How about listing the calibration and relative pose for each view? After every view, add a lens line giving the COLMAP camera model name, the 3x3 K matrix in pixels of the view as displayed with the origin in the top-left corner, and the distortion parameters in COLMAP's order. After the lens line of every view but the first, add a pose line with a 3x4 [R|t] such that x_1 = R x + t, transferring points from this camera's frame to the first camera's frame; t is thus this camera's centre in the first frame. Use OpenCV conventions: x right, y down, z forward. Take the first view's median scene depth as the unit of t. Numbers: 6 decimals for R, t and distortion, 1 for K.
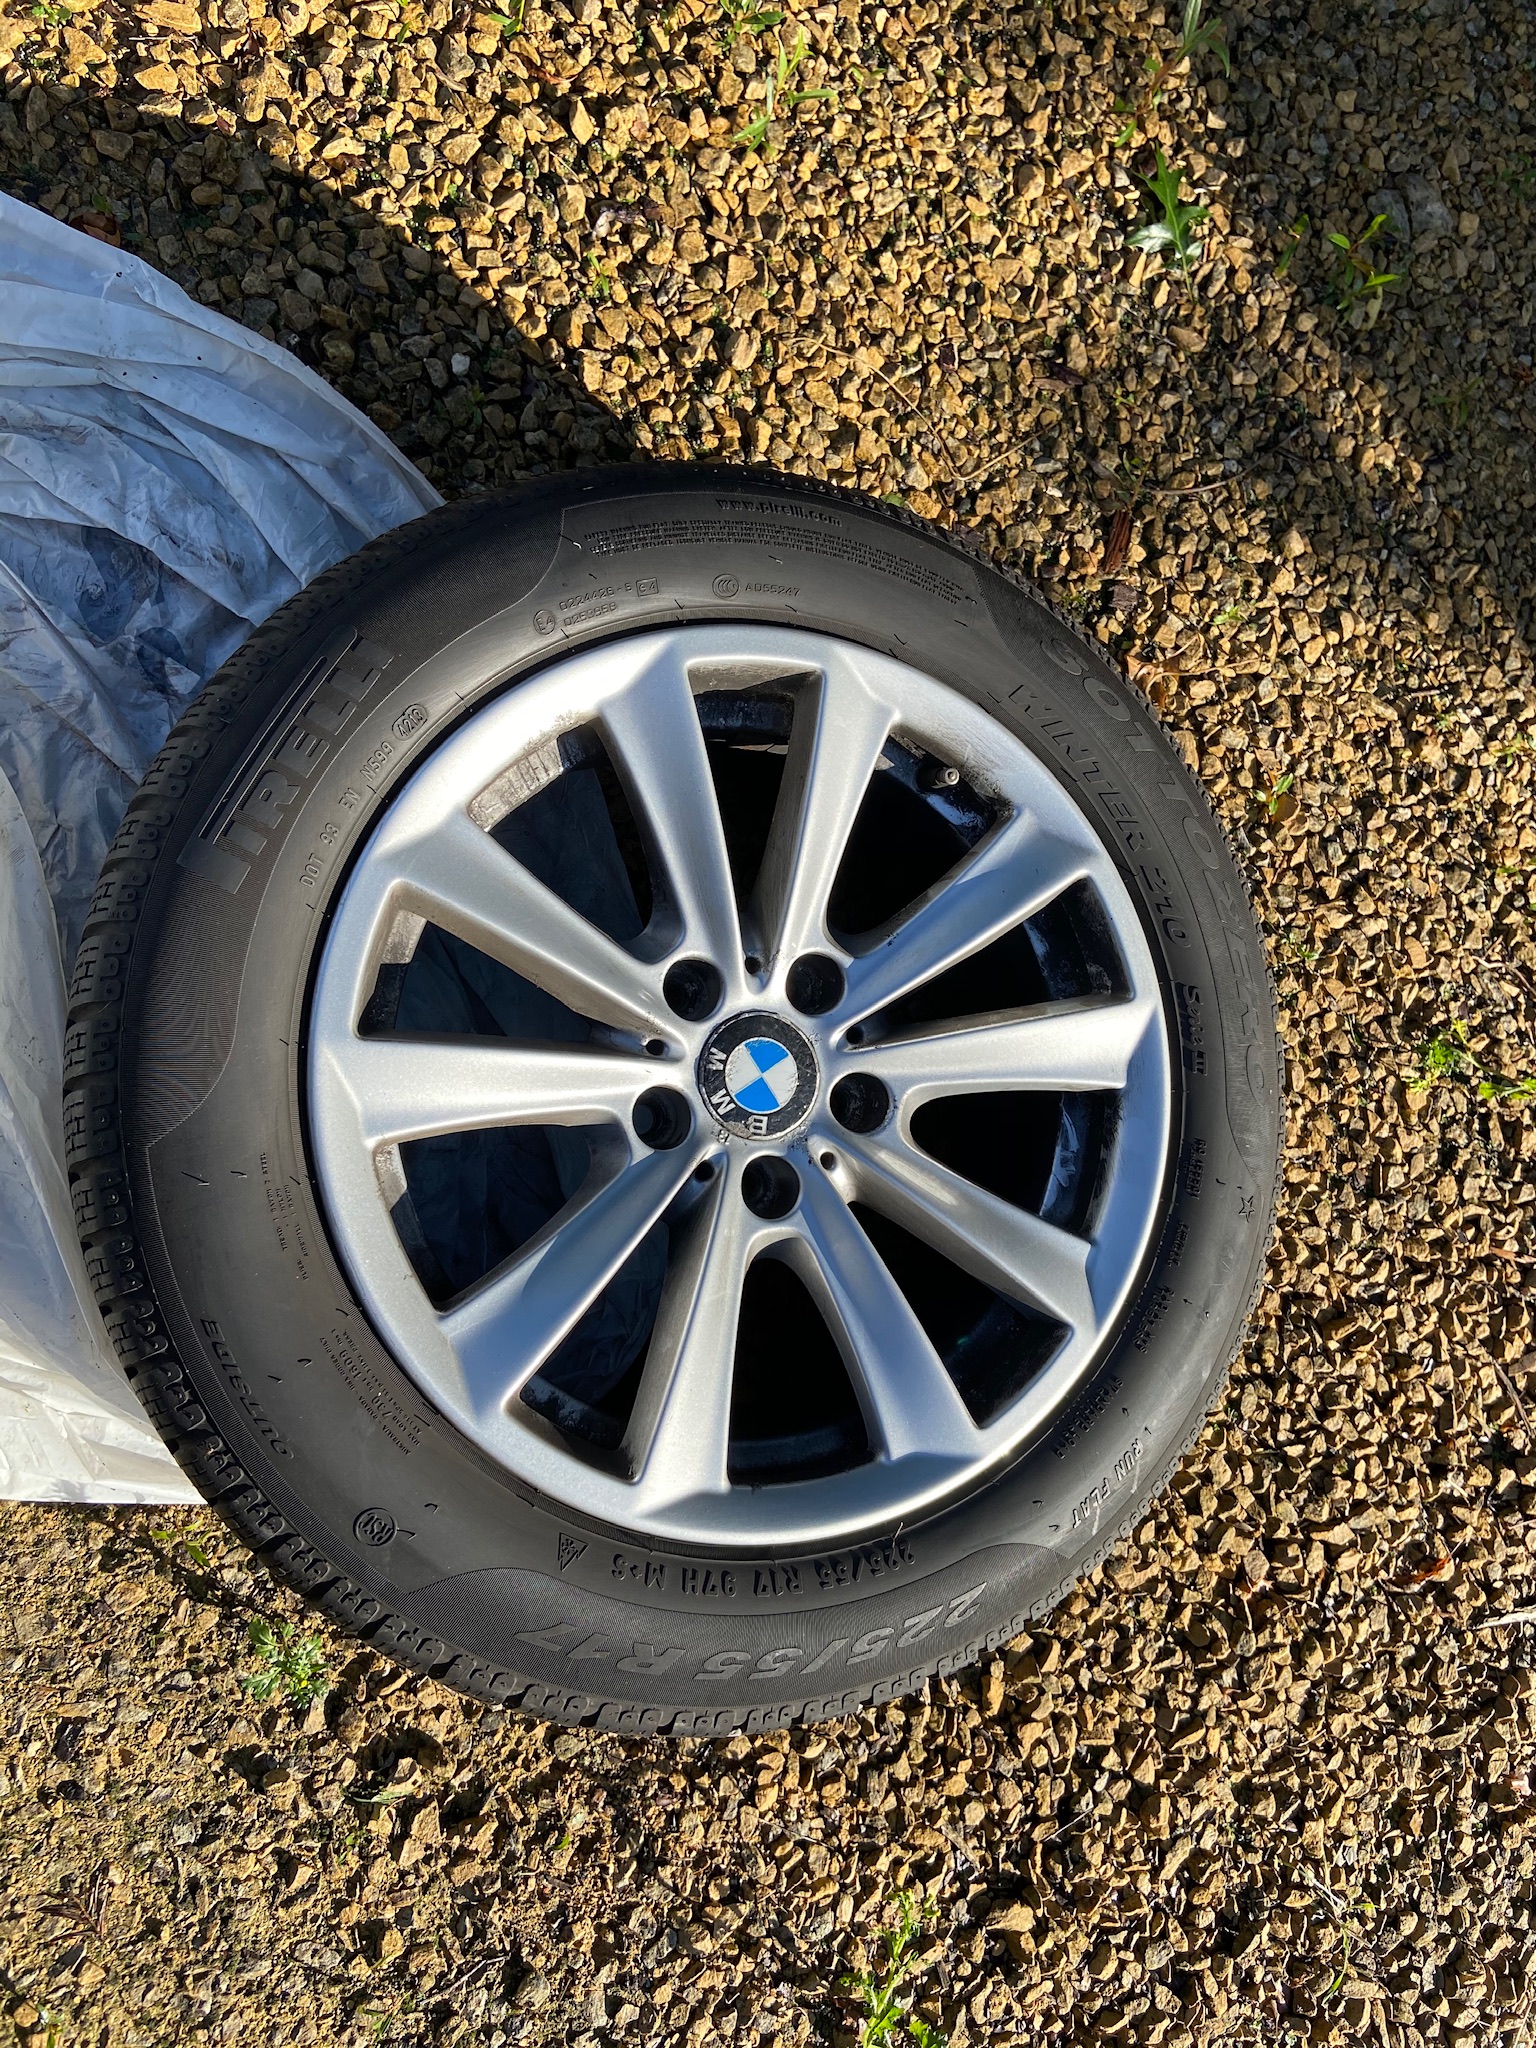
lens RADIAL K [[1537.6, 0, 768.9], [0, 1537.6, 1031.0], [0, 0, 1]] dist [0.001526, -0.009462]
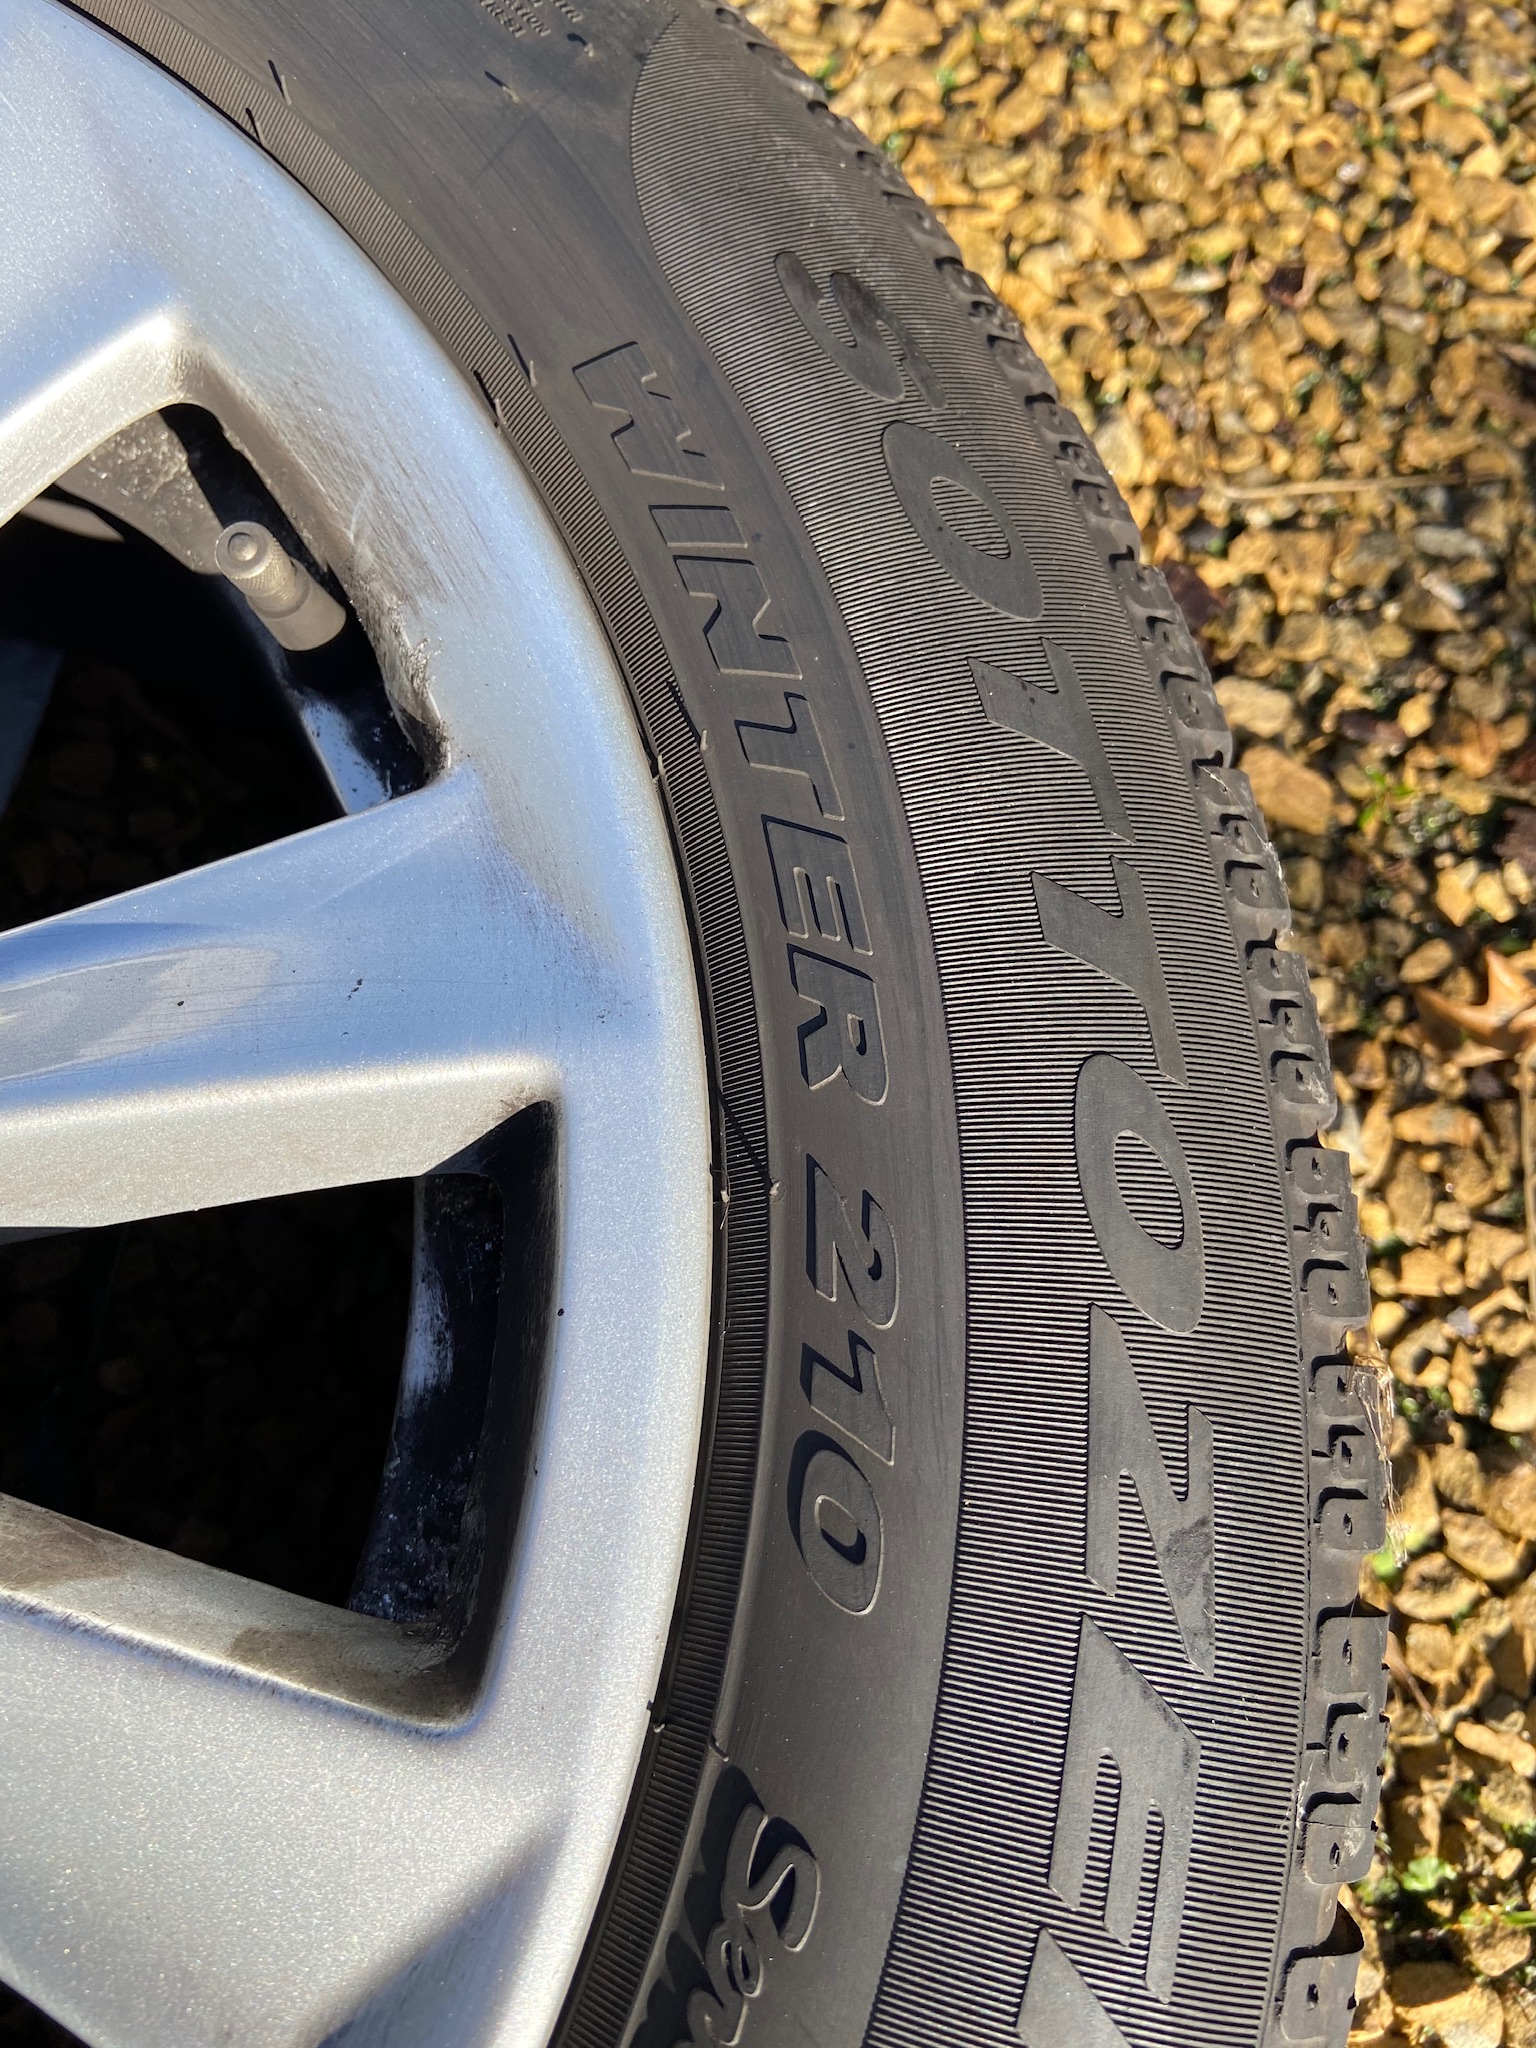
lens RADIAL K [[1537.6, 0, 771.9], [0, 1537.6, 1022.2], [0, 0, 1]] dist [0.001526, -0.009462]
pose [[0.861997, 0.316669, -0.395831, 0.322670], [-0.427263, 0.874072, -0.231179, -0.072166], [0.272778, 0.368400, 0.888748, 0.814847]]
